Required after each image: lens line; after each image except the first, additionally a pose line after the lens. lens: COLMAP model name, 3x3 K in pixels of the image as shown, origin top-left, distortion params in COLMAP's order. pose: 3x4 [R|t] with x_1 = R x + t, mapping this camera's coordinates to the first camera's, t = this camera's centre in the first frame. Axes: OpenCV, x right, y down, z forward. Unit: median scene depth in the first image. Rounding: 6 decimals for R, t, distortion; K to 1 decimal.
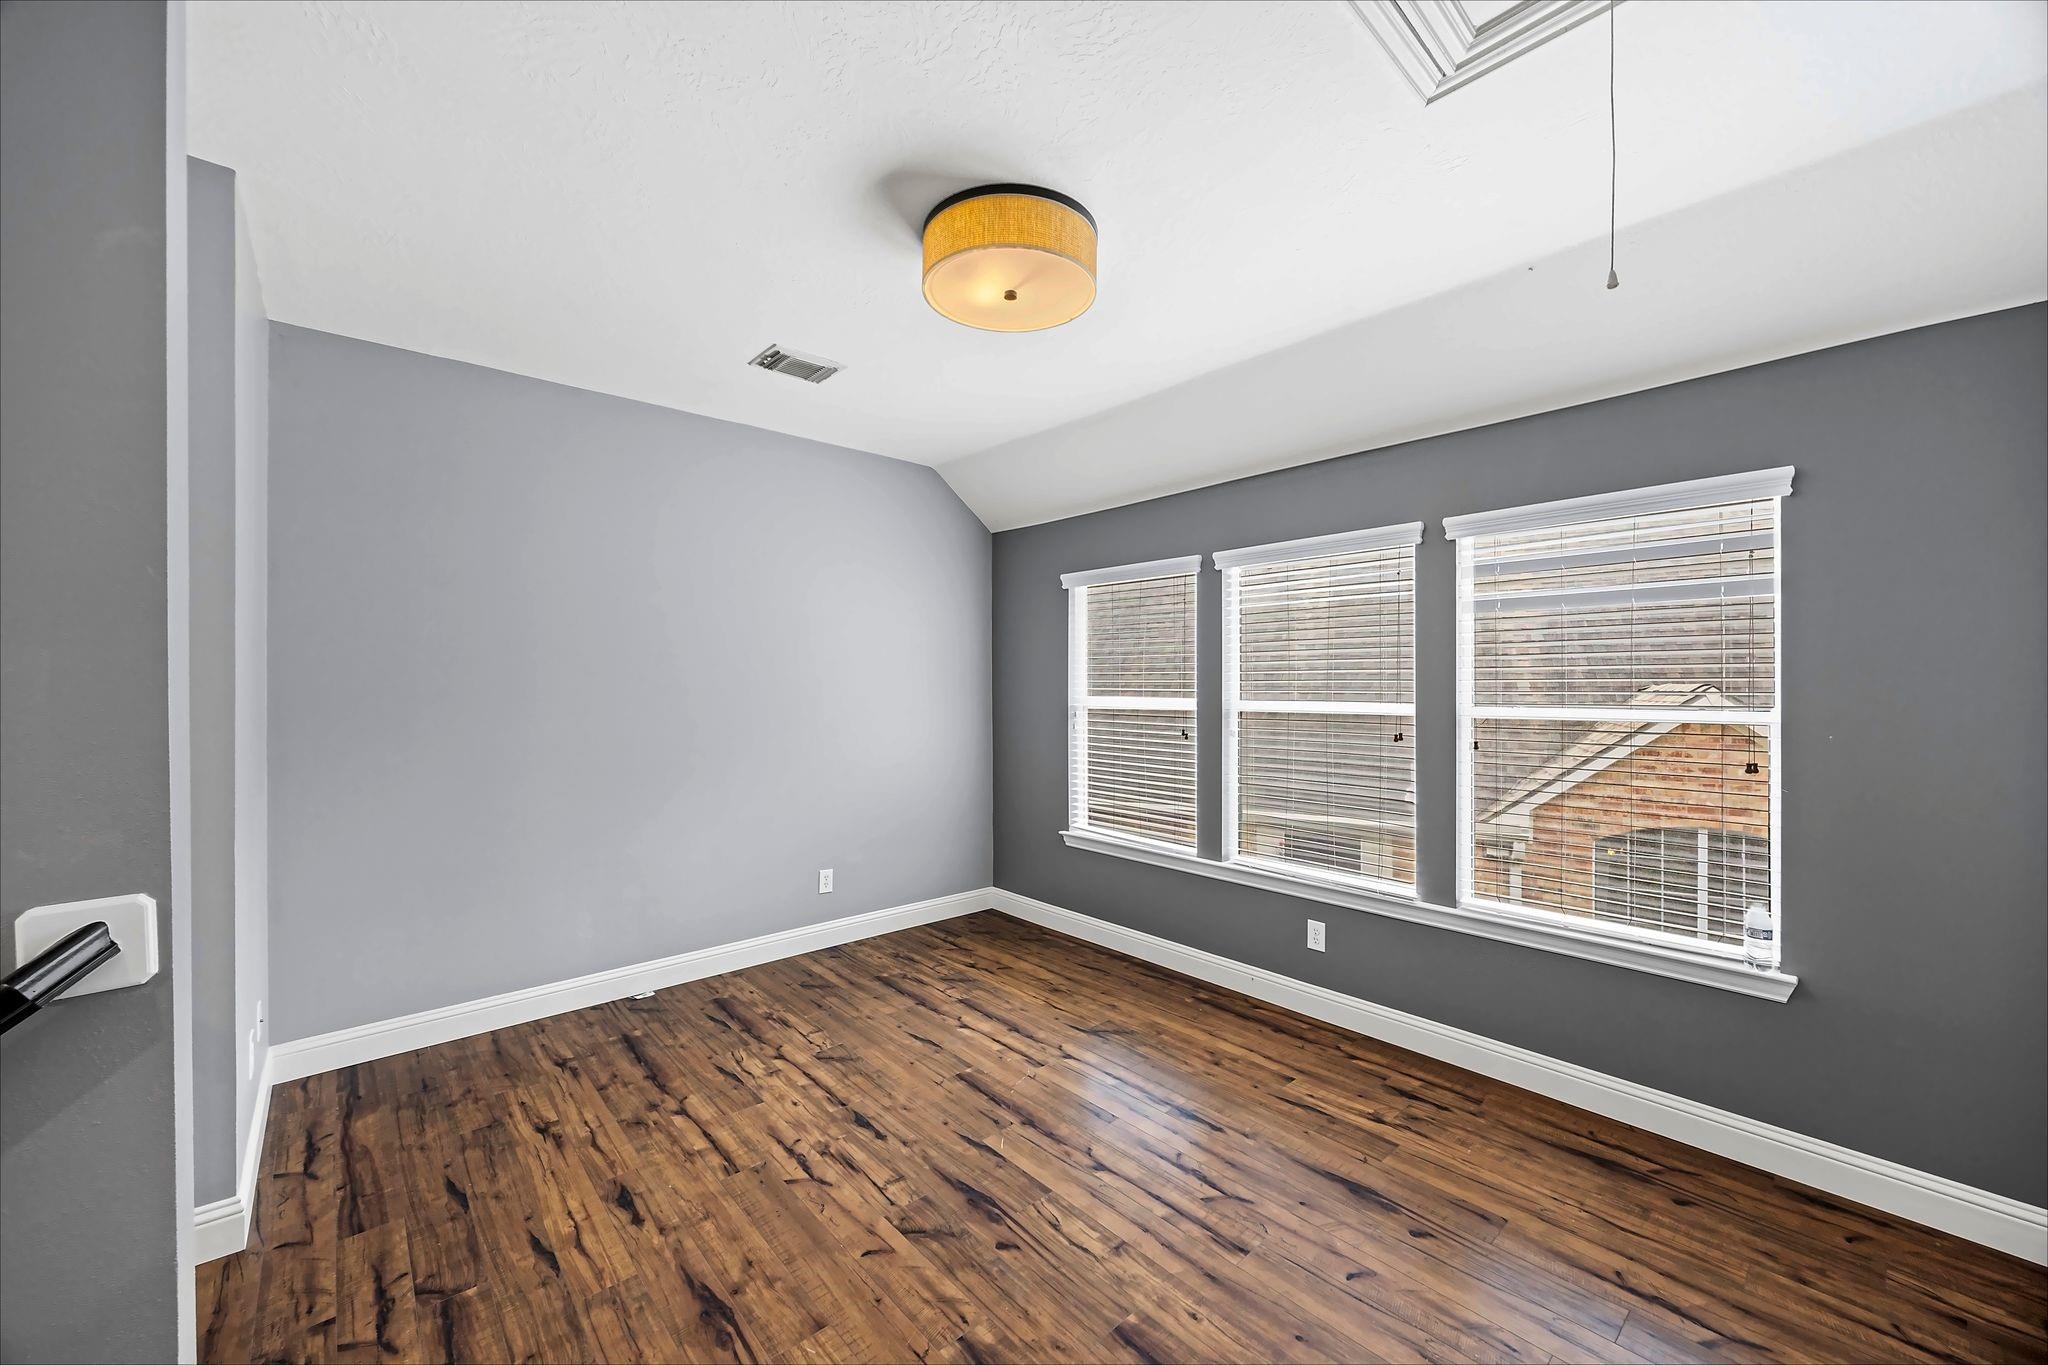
lens RADIAL K [[778.3, 0, 1025.1], [0, 778.3, 685.5], [0, 0, 1]] dist [0.002347, -0.000351]
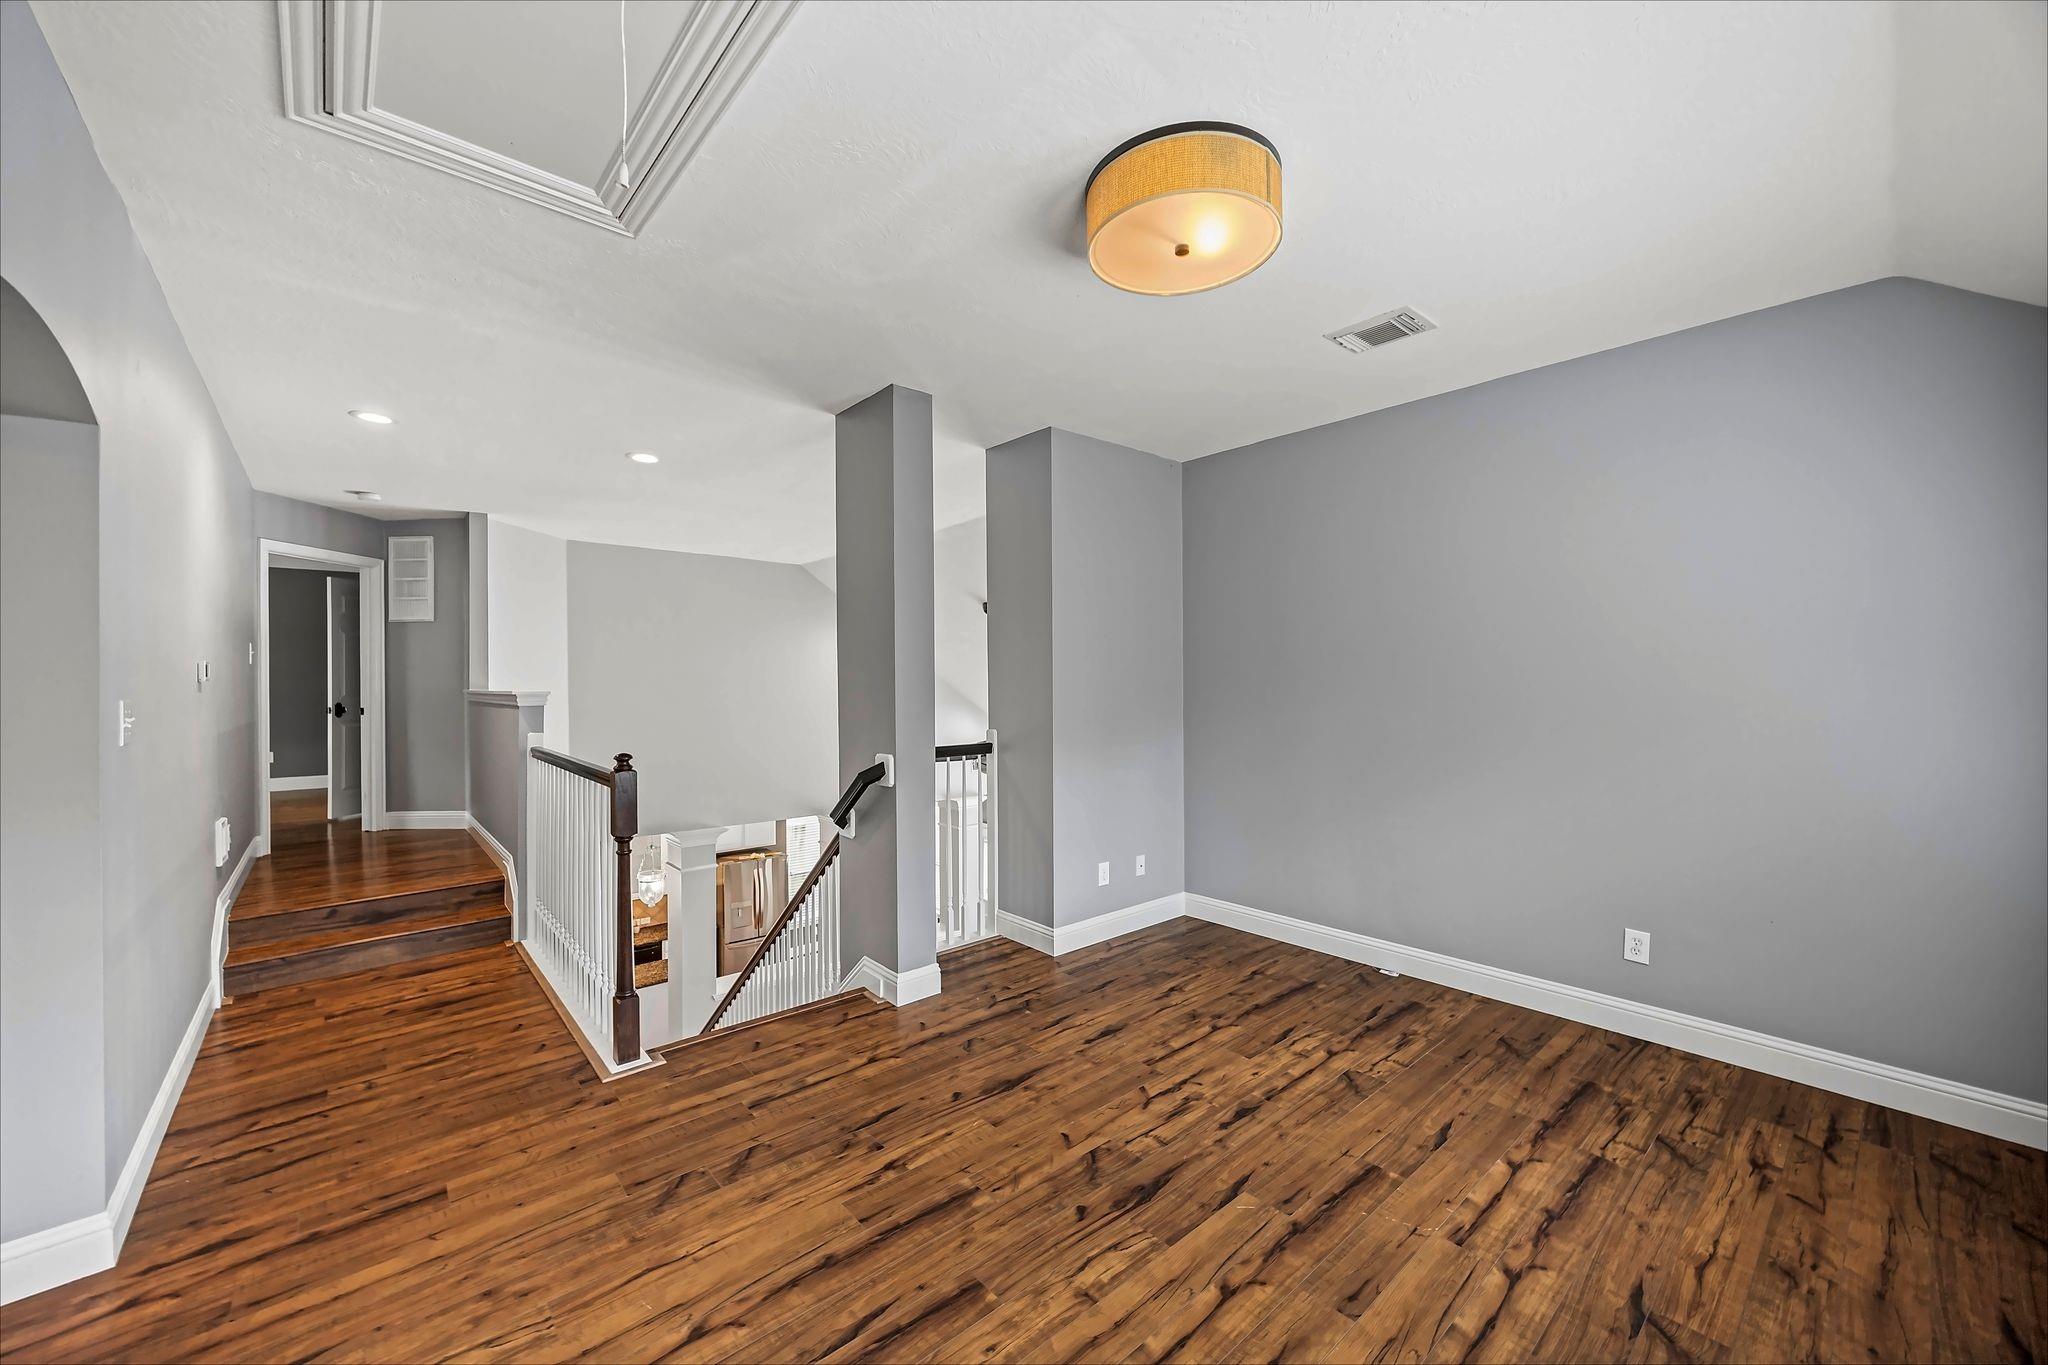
lens RADIAL K [[778.3, 0, 1022.2], [0, 778.3, 683.4], [0, 0, 1]] dist [0.002347, -0.000351]
pose [[-0.013430, 0.002769, -0.999906, 0.738031], [0.006848, 0.999973, 0.002677, -0.000197], [0.999886, -0.006811, -0.013449, 0.672500]]
